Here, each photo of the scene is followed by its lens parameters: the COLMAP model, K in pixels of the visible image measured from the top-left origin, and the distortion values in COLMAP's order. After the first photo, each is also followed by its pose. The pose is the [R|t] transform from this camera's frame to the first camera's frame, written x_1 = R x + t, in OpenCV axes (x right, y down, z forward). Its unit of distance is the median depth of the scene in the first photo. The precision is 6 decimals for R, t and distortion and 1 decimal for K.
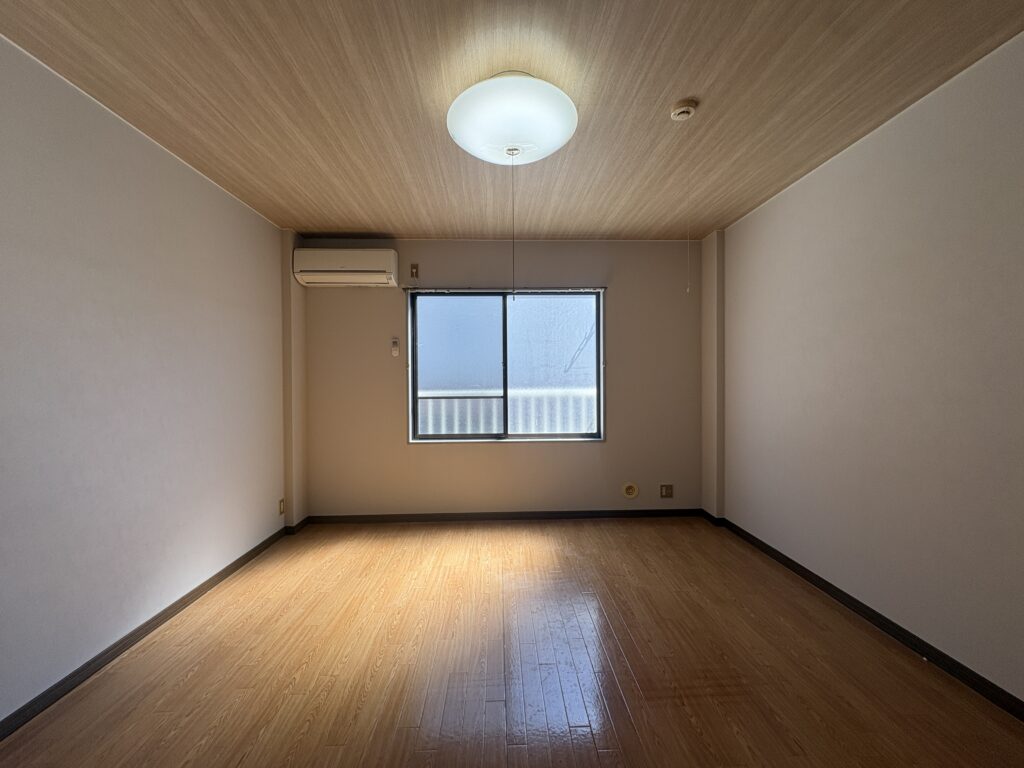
lens RADIAL K [[405.8, 0, 512.9], [0, 405.8, 383.5], [0, 0, 1]] dist [-0.000170, -0.000049]
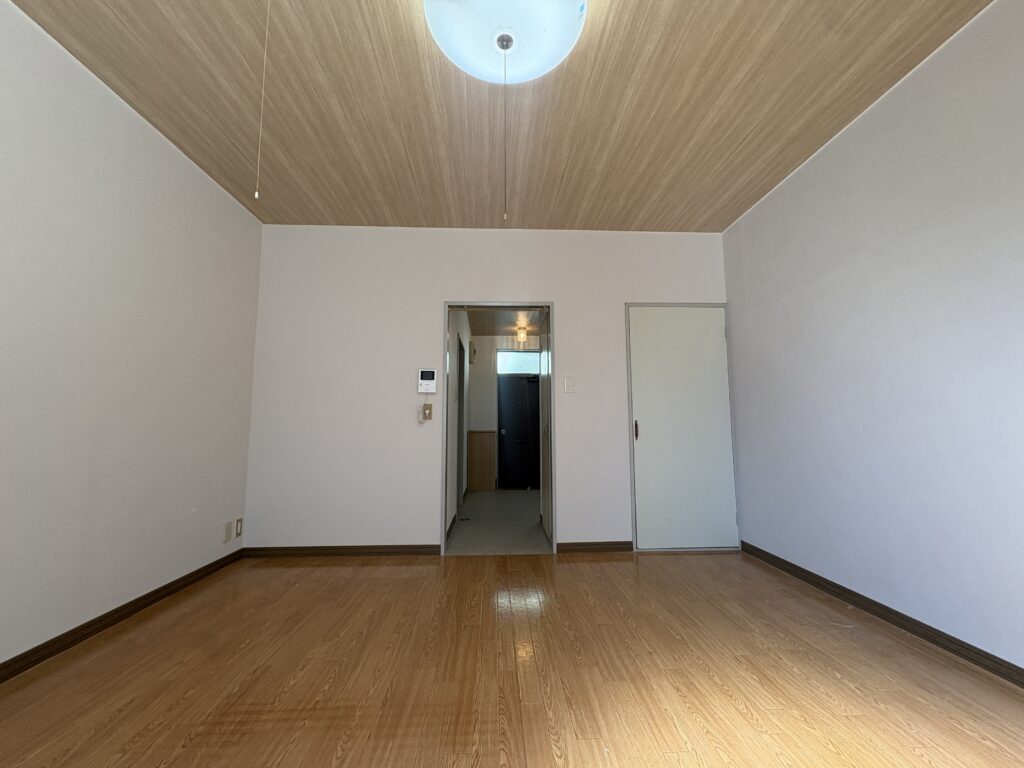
lens RADIAL K [[405.8, 0, 518.4], [0, 405.8, 385.9], [0, 0, 1]] dist [-0.000170, -0.000049]
pose [[-0.999855, 0.010703, -0.013262, -0.011012], [0.011822, 0.996104, -0.087386, 0.184018], [0.012275, -0.087530, -0.996086, 1.875485]]
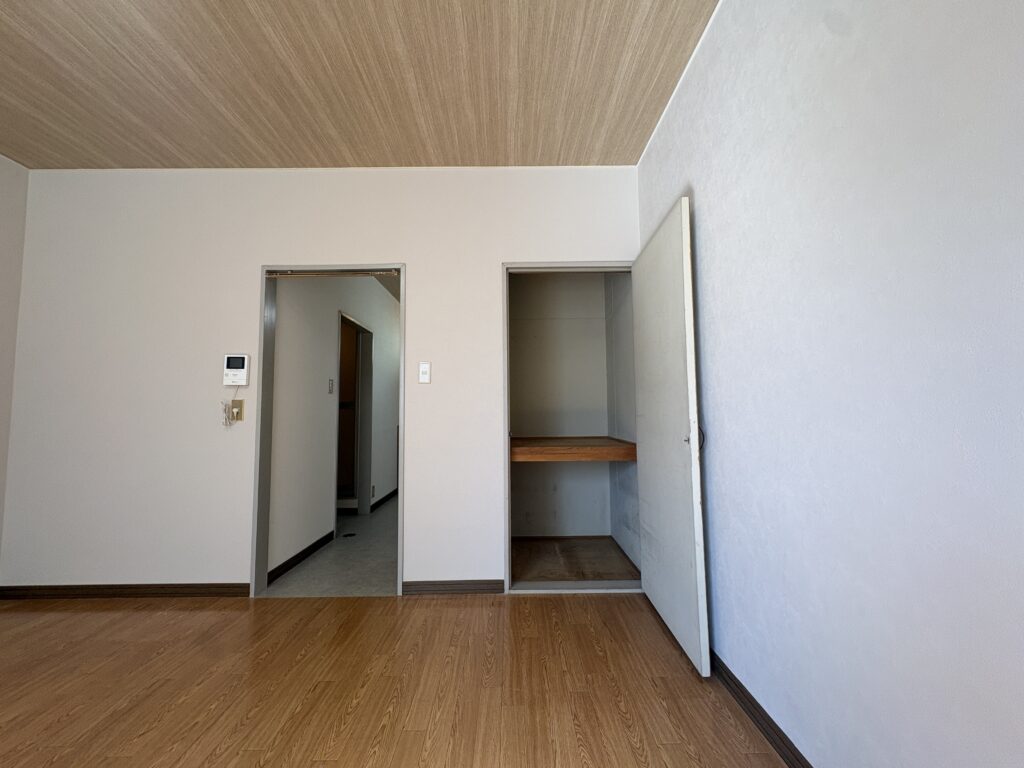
lens RADIAL K [[405.8, 0, 510.5], [0, 405.8, 385.5], [0, 0, 1]] dist [-0.000170, -0.000049]
pose [[-0.999242, 0.022408, 0.031818, -0.642544], [0.020465, 0.997981, -0.060129, 0.153252], [-0.033101, -0.059432, -0.997683, 1.393616]]
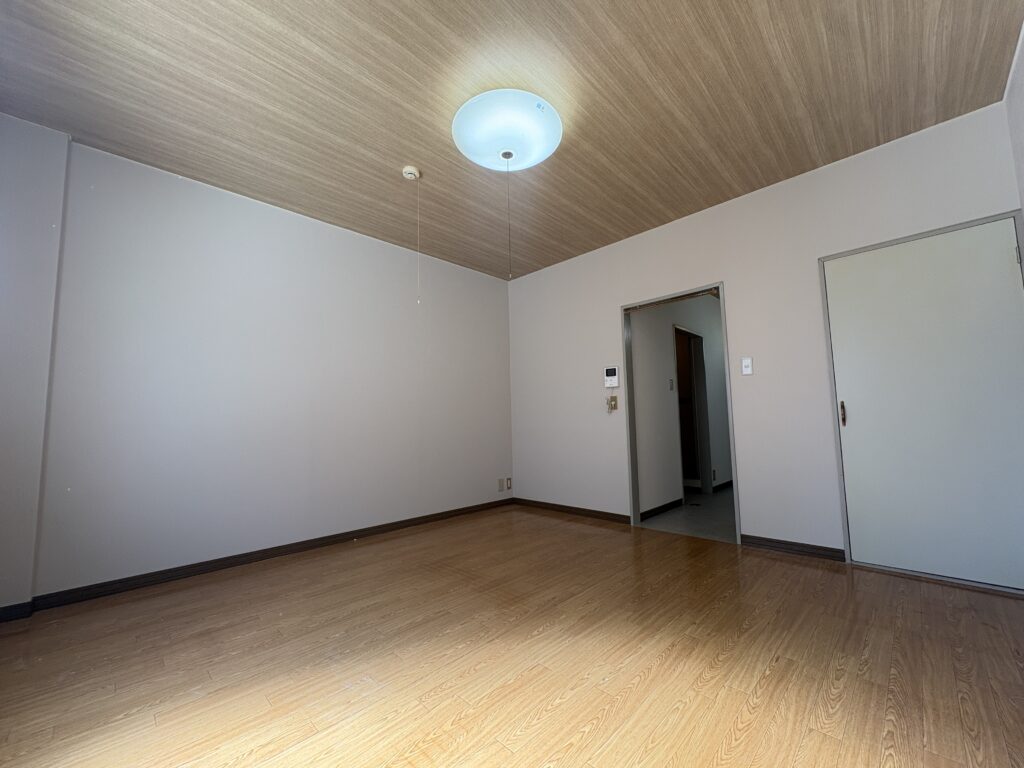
lens RADIAL K [[405.8, 0, 515.6], [0, 405.8, 383.7], [0, 0, 1]] dist [-0.000170, -0.000049]
pose [[-0.687943, 0.092776, 0.719811, -0.867684], [0.037124, 0.994996, -0.092763, 0.216742], [-0.724815, -0.037093, -0.687945, 1.914405]]
